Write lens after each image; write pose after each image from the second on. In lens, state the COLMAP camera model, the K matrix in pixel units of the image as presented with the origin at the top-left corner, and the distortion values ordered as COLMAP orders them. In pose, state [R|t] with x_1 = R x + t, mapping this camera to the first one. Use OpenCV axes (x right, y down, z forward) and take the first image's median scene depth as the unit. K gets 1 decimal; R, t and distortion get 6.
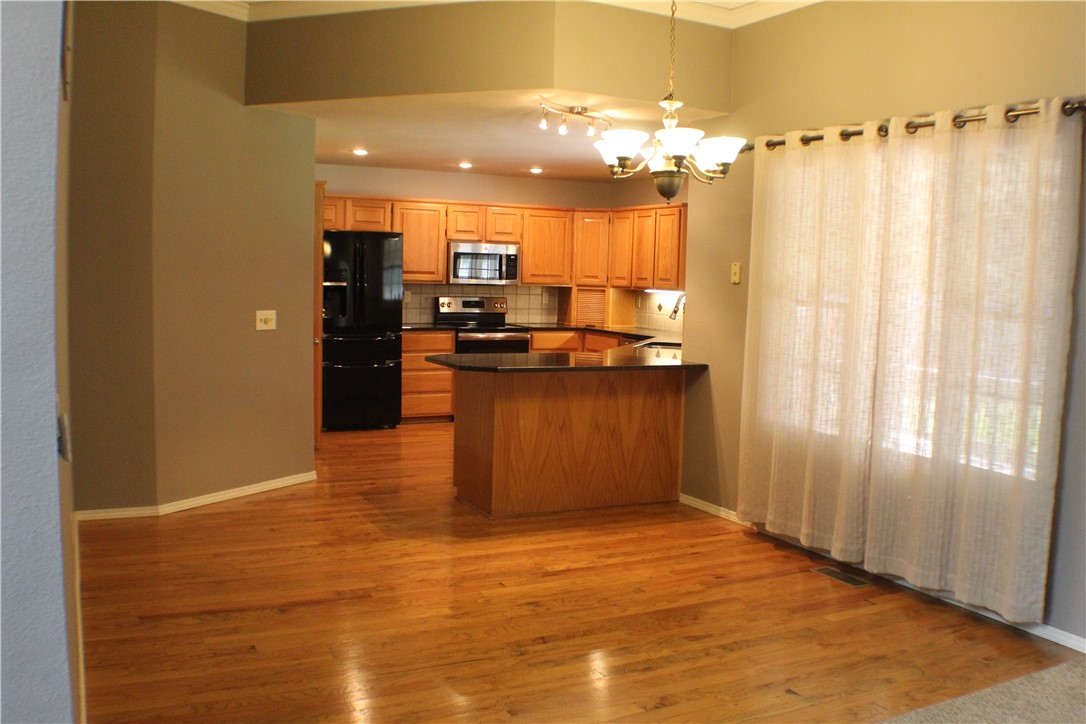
lens RADIAL K [[971.3, 0, 546.0], [0, 971.3, 368.6], [0, 0, 1]] dist [-0.212228, 0.078504]
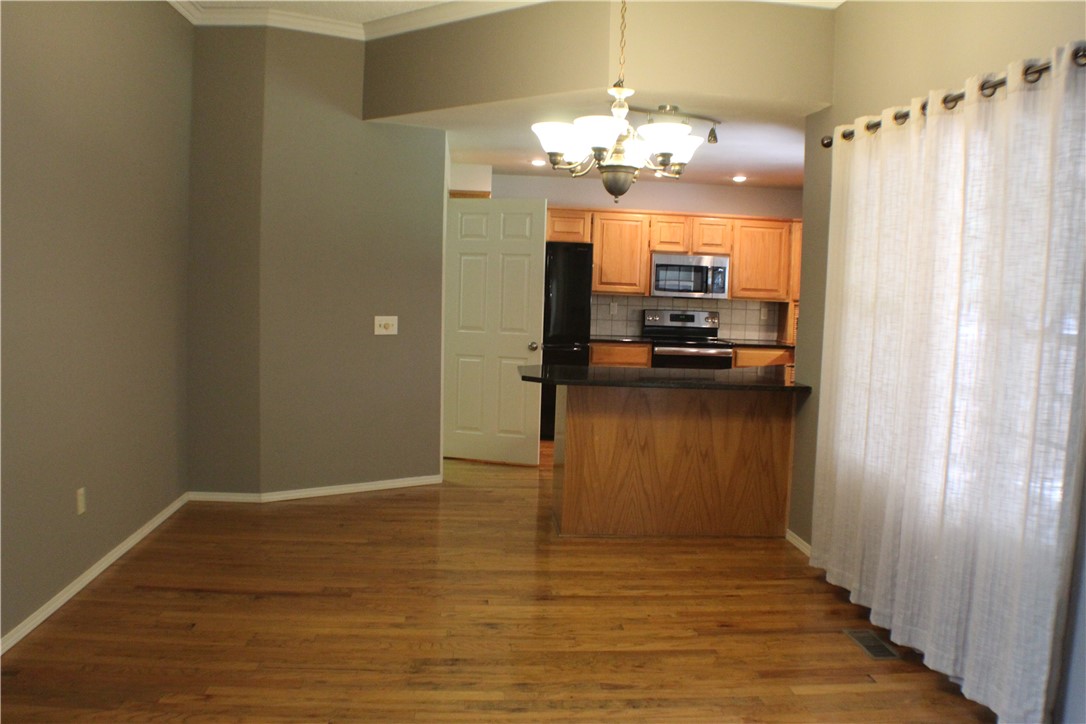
lens RADIAL K [[971.3, 0, 546.0], [0, 971.3, 368.6], [0, 0, 1]] dist [-0.212228, 0.078504]
pose [[0.926881, 0.038164, -0.373409, 0.268398], [-0.044613, 0.998967, -0.008640, -0.002687], [0.372694, 0.024667, 0.927626, 0.092158]]
